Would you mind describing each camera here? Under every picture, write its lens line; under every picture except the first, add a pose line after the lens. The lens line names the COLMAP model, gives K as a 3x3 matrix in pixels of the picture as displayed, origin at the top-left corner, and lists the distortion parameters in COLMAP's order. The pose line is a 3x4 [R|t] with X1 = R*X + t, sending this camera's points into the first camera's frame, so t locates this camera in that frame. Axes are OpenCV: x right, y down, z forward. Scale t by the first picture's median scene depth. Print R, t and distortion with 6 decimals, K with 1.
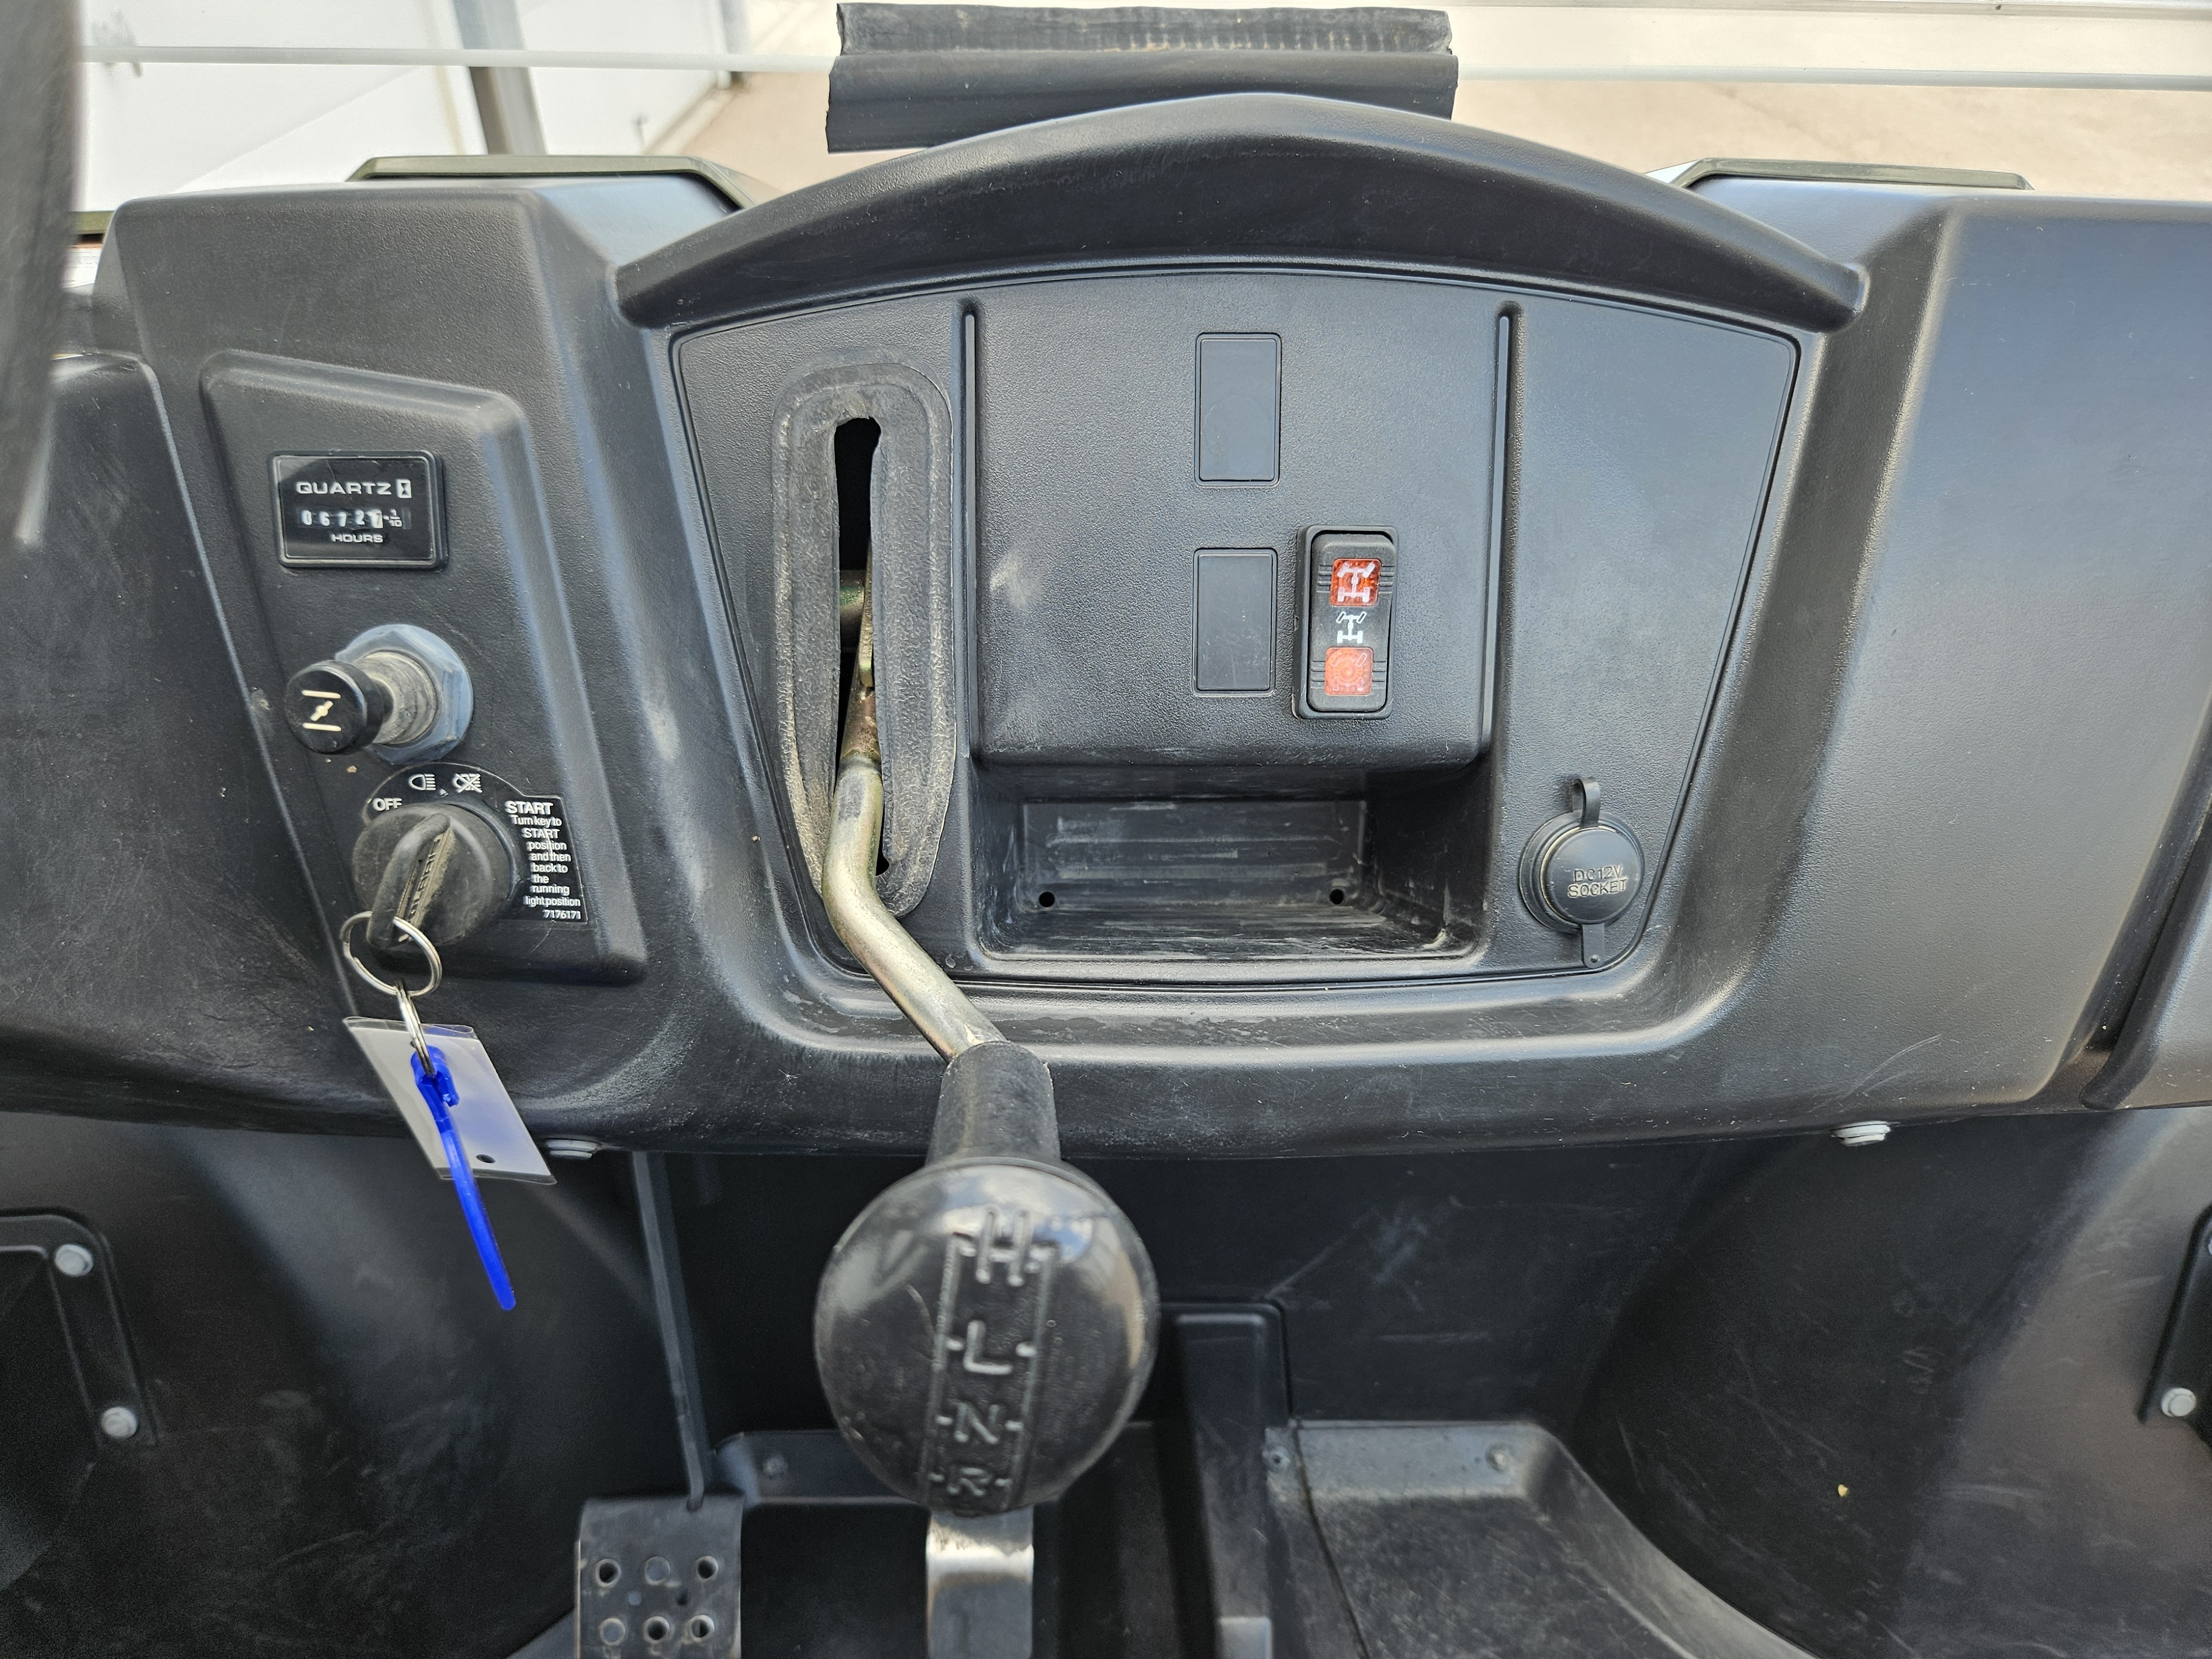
lens RADIAL K [[1539.6, 0, 1091.8], [0, 1539.6, 851.3], [0, 0, 1]] dist [0.010135, -0.002633]
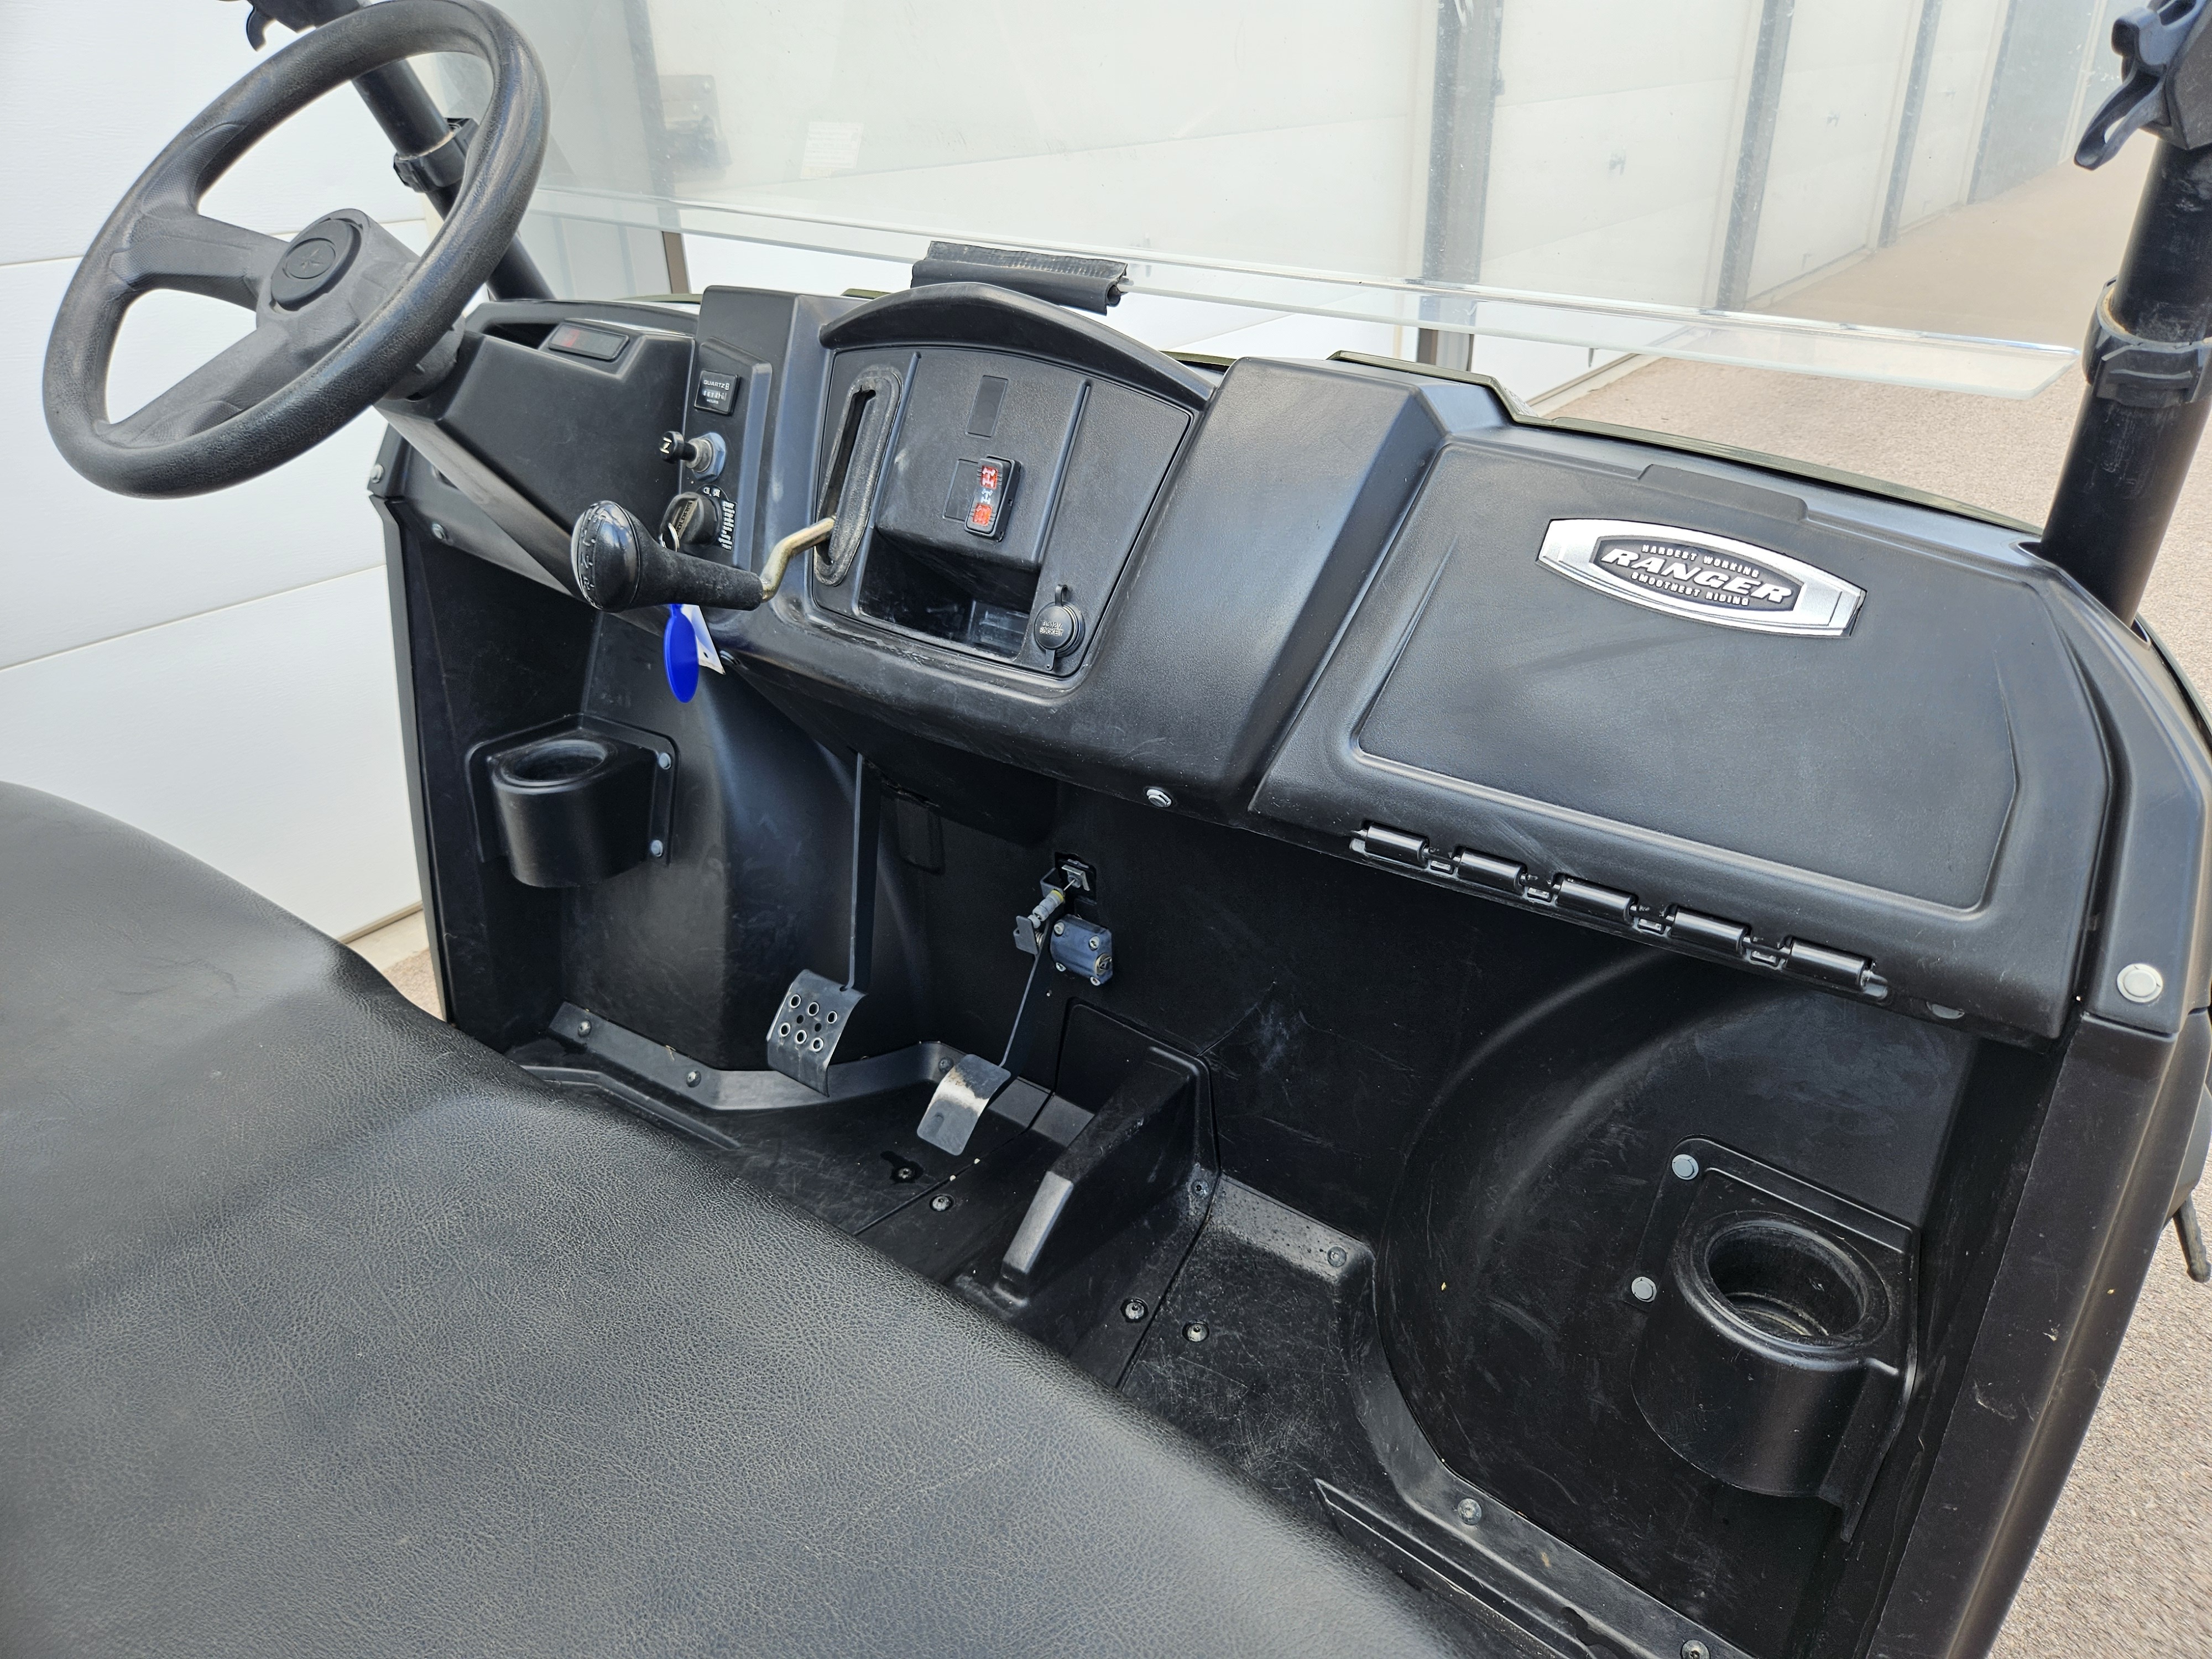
lens RADIAL K [[1500.0, 0, 1125.8], [0, 1500.0, 820.9], [0, 0, 1]] dist [0.073753, -0.062408]
pose [[0.796019, 0.269064, -0.542180, 1.642744], [-0.347936, 0.936382, -0.046142, 0.341571], [0.495272, 0.225374, 0.838995, -0.707797]]
